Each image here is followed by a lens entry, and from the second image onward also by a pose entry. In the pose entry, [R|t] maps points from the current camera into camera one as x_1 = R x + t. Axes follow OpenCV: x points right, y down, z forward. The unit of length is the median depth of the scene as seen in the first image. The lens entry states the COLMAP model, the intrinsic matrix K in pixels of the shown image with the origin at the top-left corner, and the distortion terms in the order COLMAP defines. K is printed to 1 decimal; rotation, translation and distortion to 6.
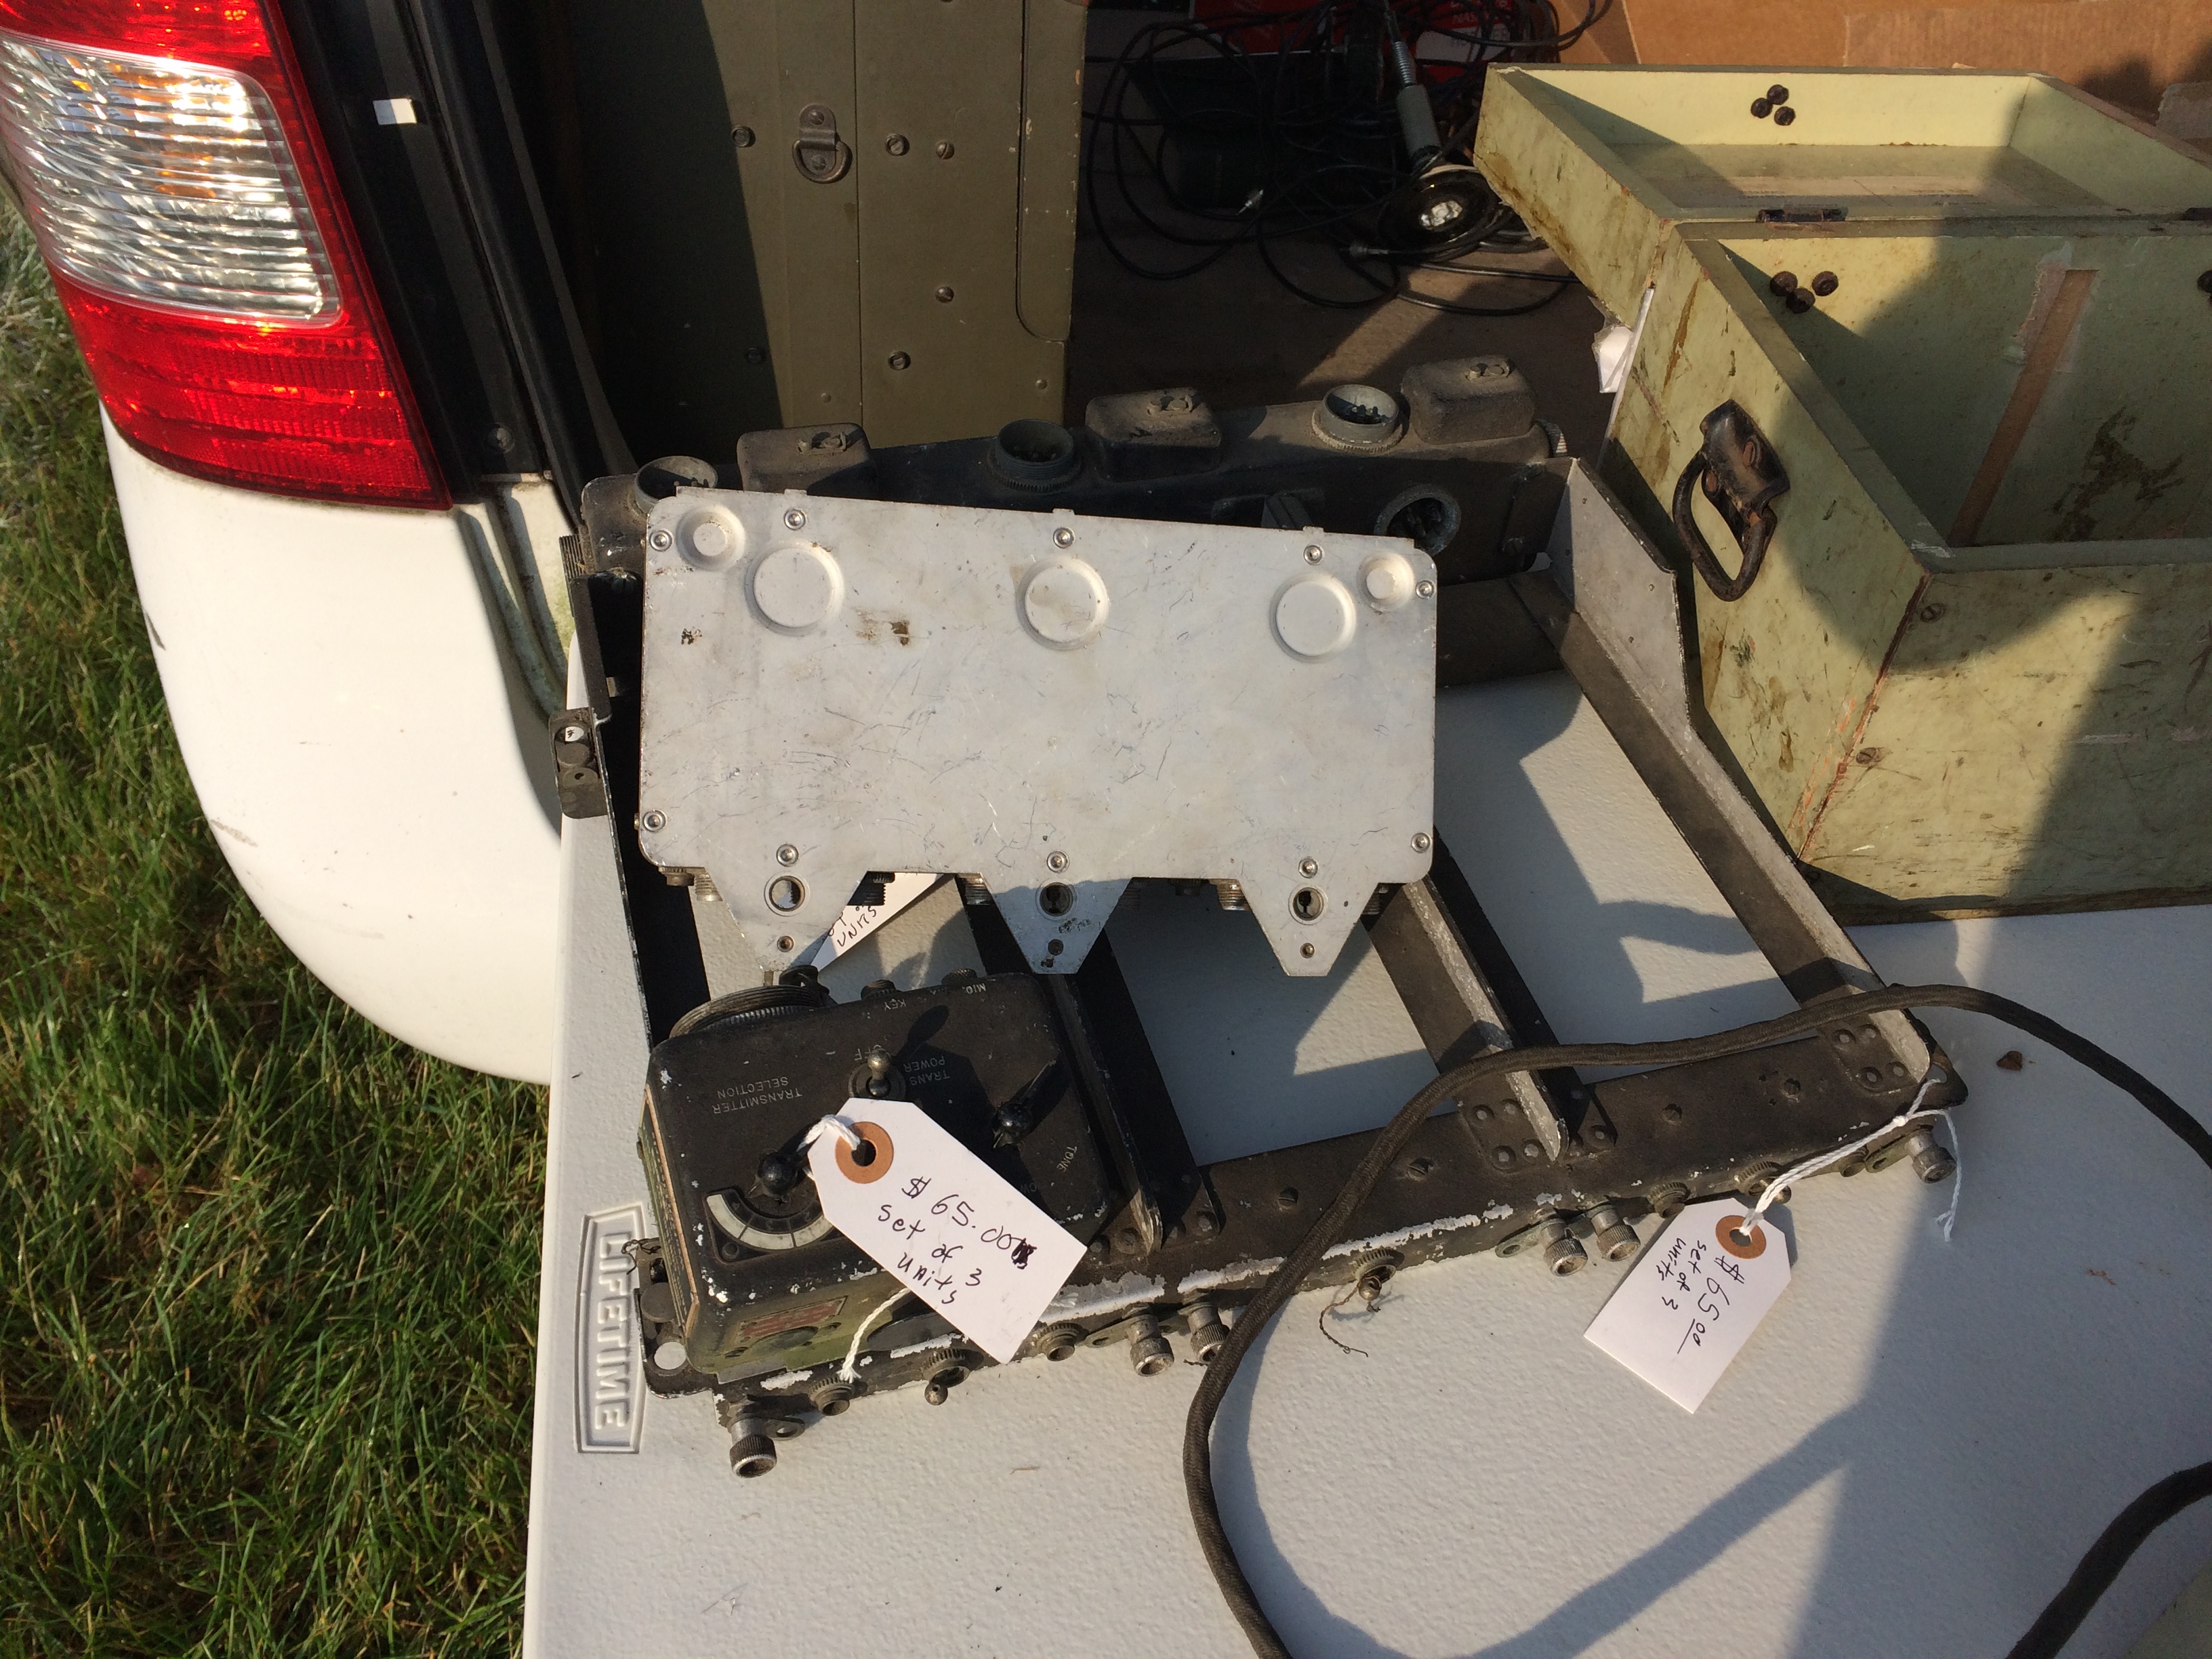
lens RADIAL K [[1925.8, 0, 1102.7], [0, 1925.8, 832.2], [0, 0, 1]] dist [0.030887, -0.023405]
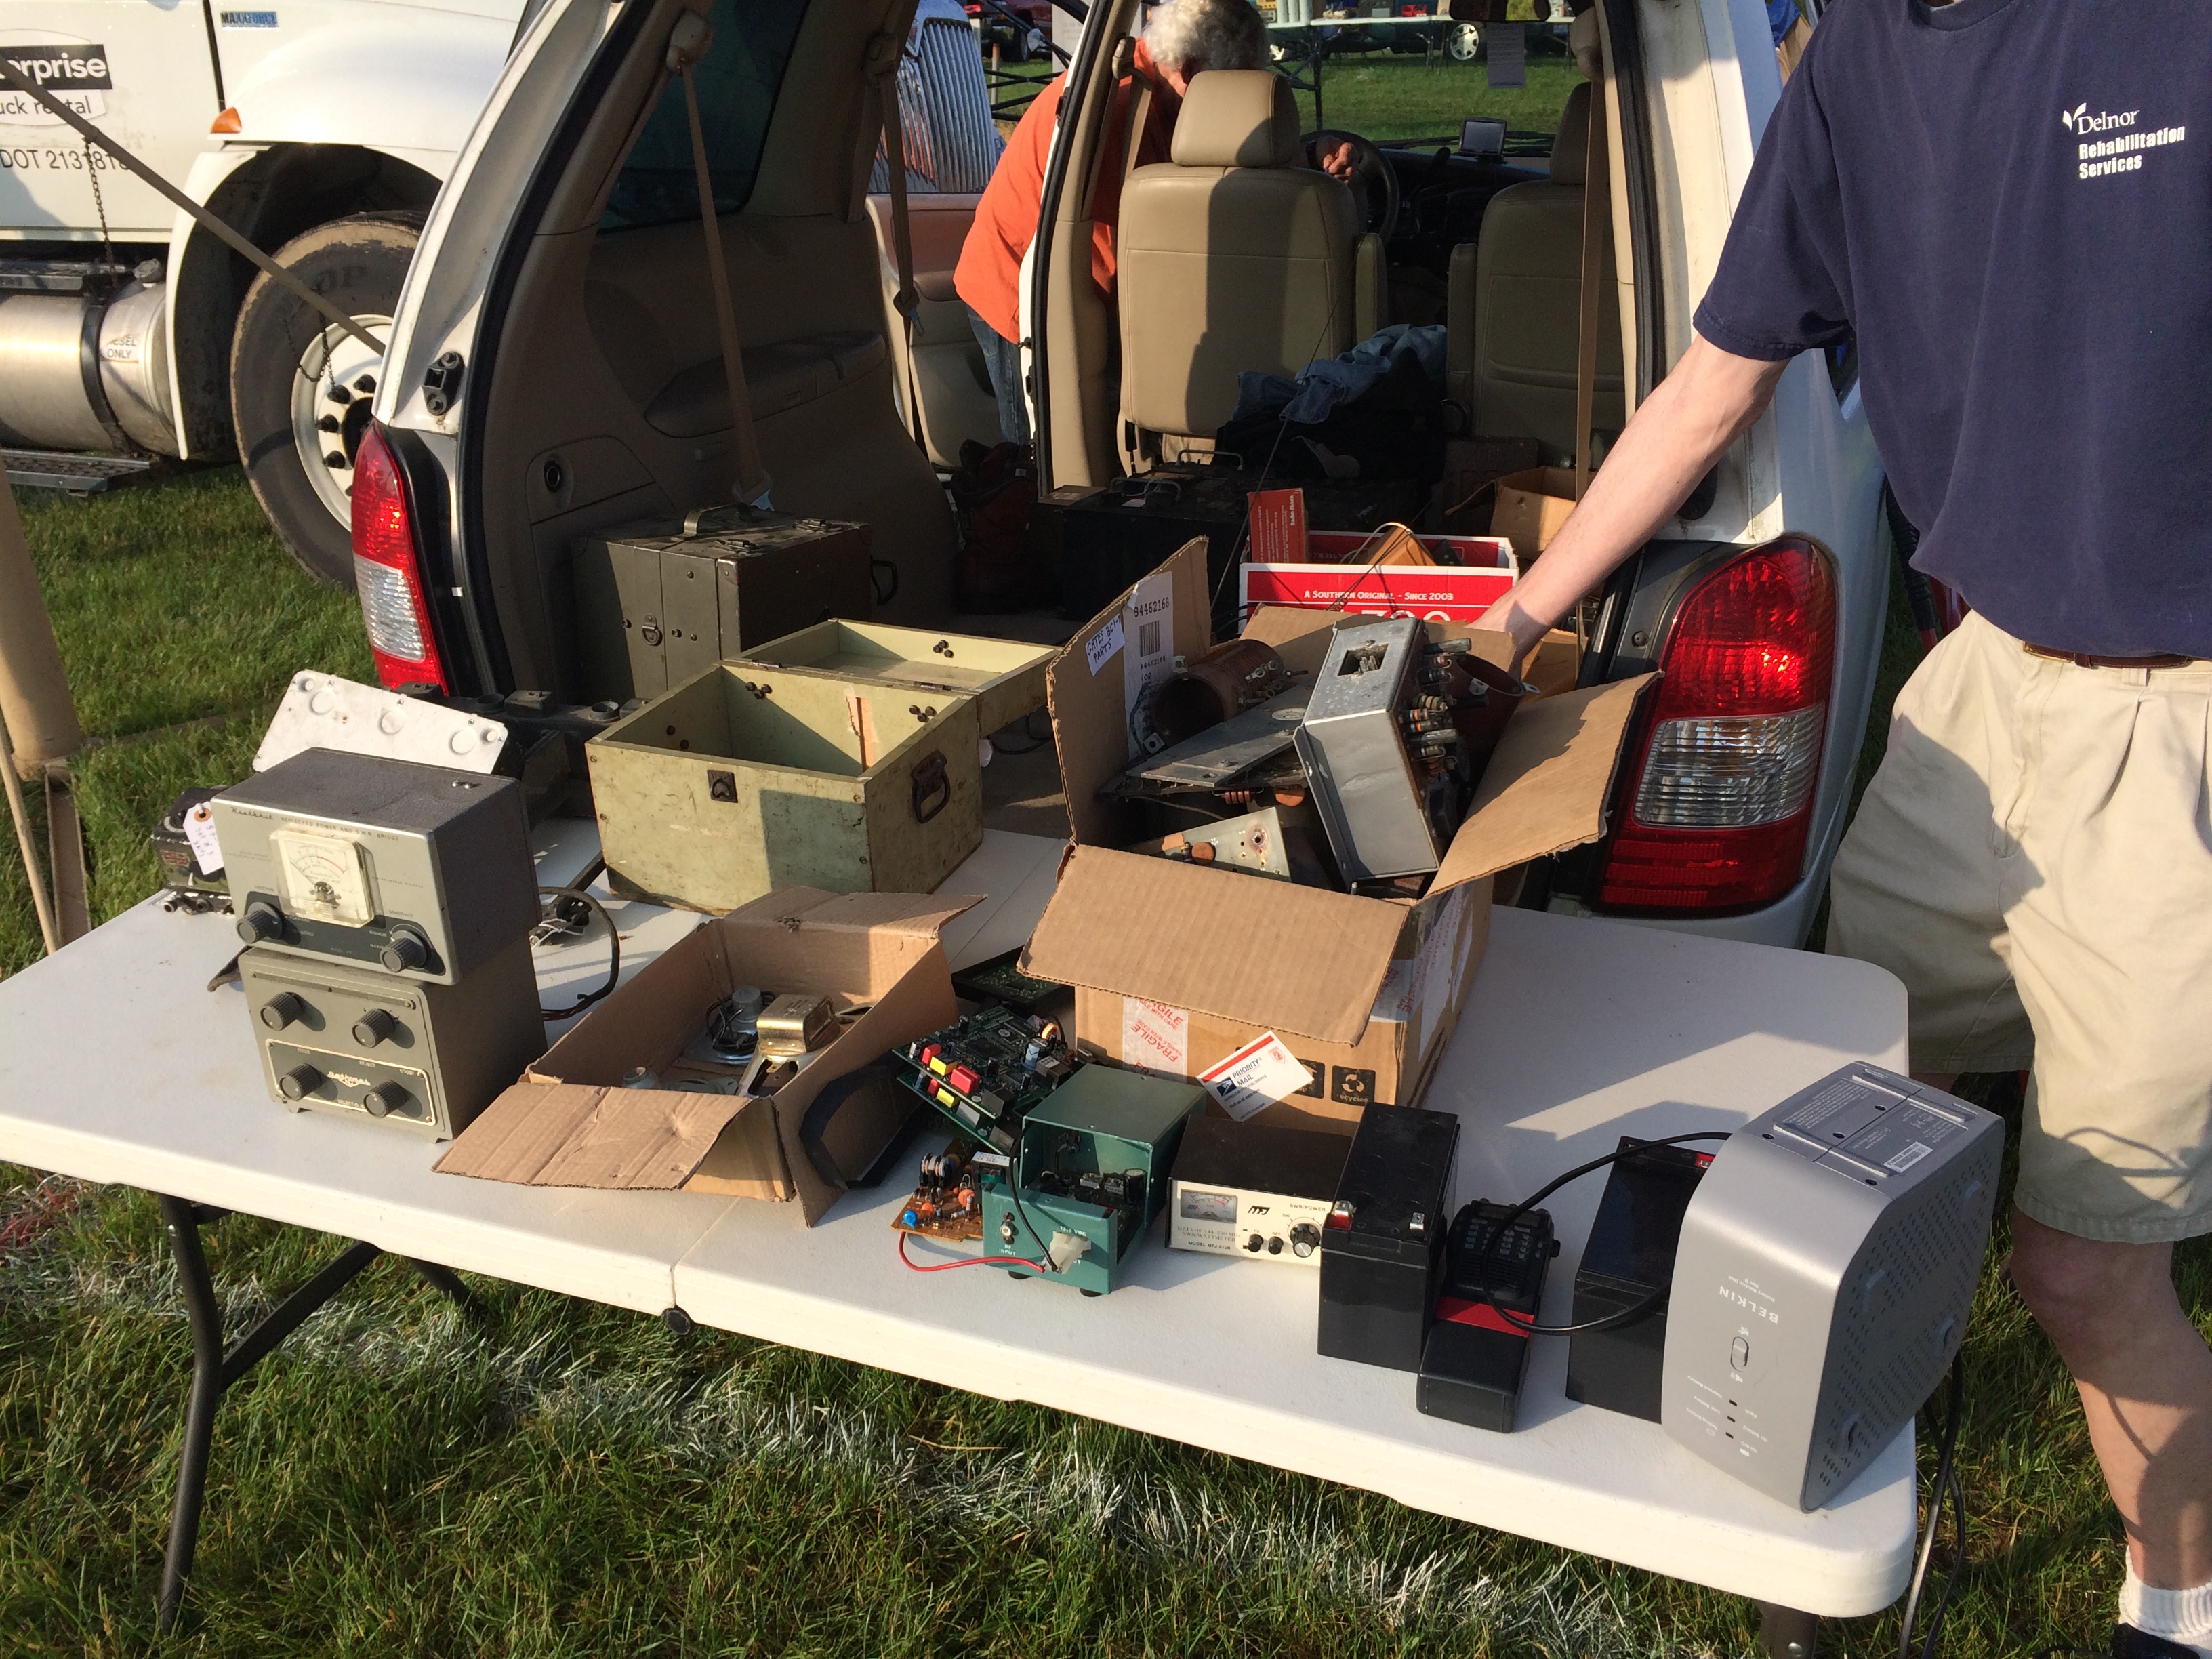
lens RADIAL K [[1925.8, 0, 1107.3], [0, 1925.8, 838.0], [0, 0, 1]] dist [0.030887, -0.023405]
pose [[0.853613, 0.144182, -0.500555, 1.648823], [-0.294879, 0.925889, -0.236170, 0.293887], [0.429407, 0.349201, 0.832867, -0.686138]]
